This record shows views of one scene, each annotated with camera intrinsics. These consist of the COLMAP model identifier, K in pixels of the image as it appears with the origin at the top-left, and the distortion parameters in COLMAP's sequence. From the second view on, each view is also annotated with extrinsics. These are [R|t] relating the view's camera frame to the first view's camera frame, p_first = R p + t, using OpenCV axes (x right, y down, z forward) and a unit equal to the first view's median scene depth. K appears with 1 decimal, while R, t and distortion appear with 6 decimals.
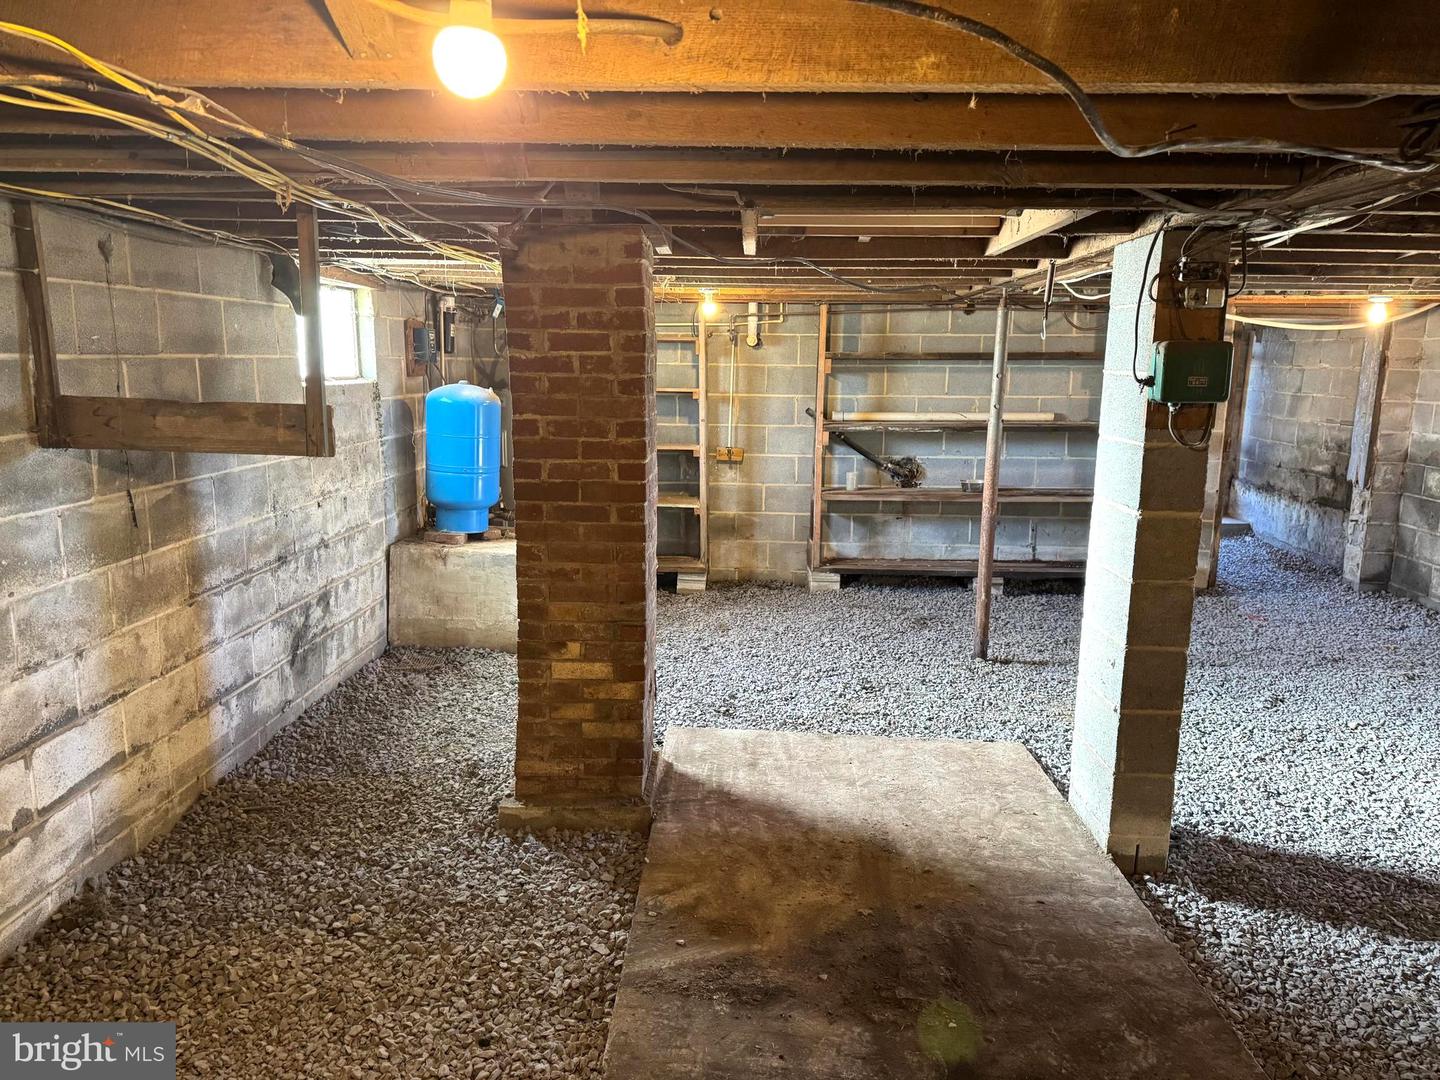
lens RADIAL K [[1014.3, 0, 720.0], [0, 1014.3, 540.0], [0, 0, 1]] dist [0.070515, -0.057781]
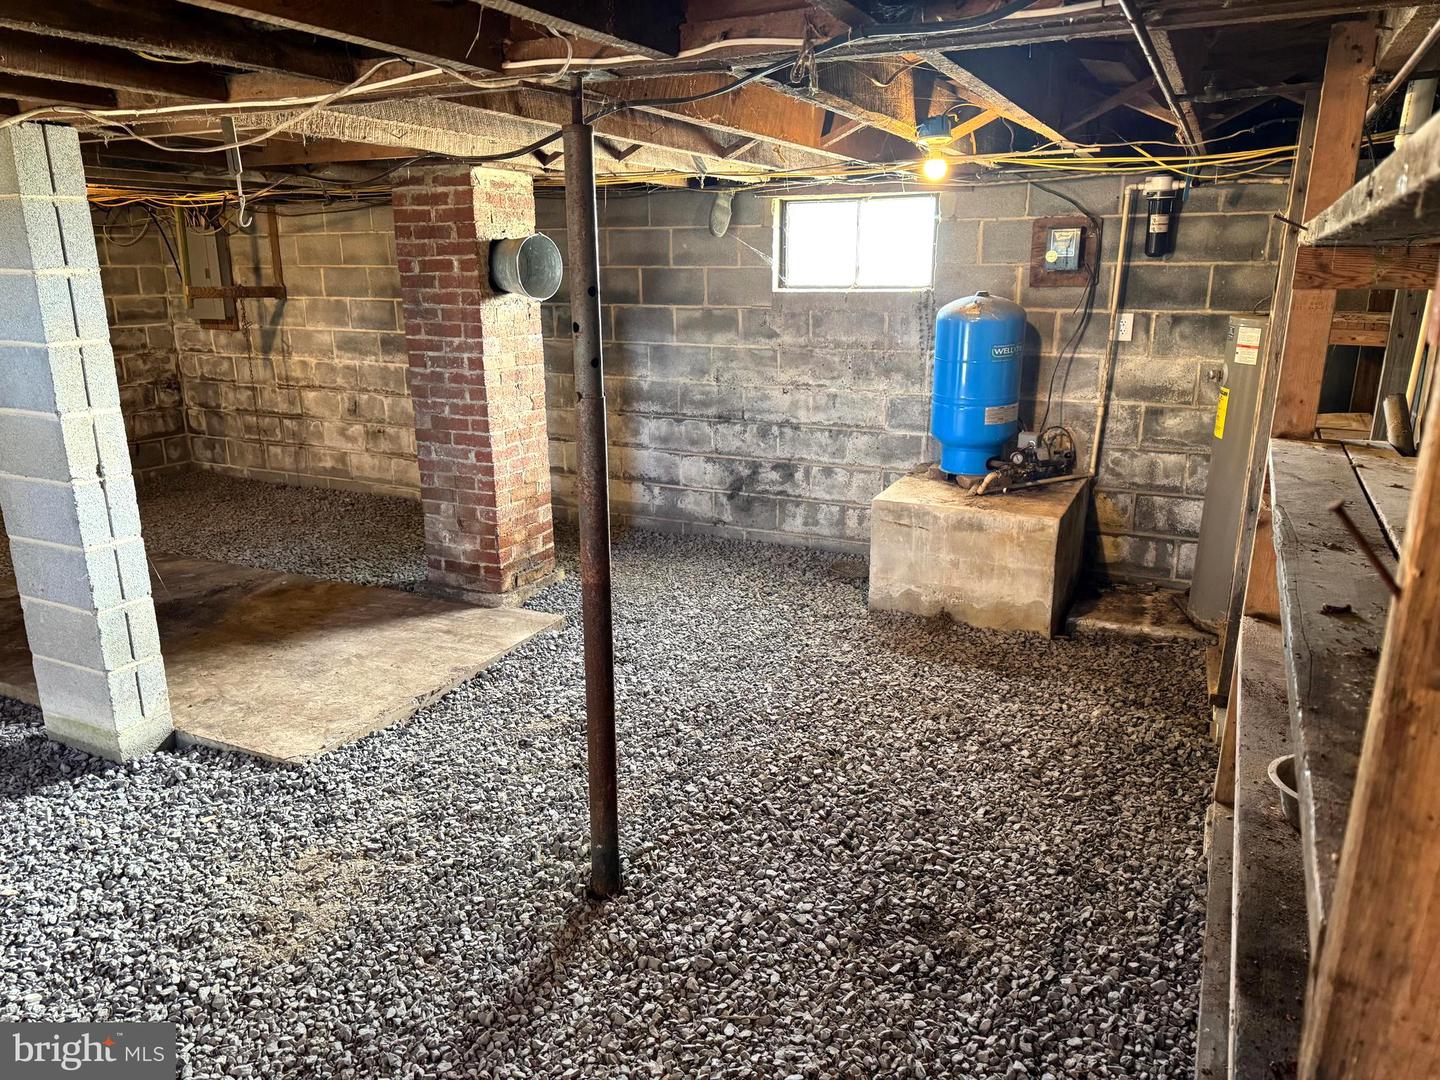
lens RADIAL K [[1005.5, 0, 720.0], [0, 1005.5, 540.0], [0, 0, 1]] dist [0.112142, -0.177606]
pose [[-0.419618, 0.233046, -0.877274, 0.697292], [-0.160371, 0.932241, 0.324357, -0.231848], [0.893421, 0.276796, -0.353812, 1.313488]]
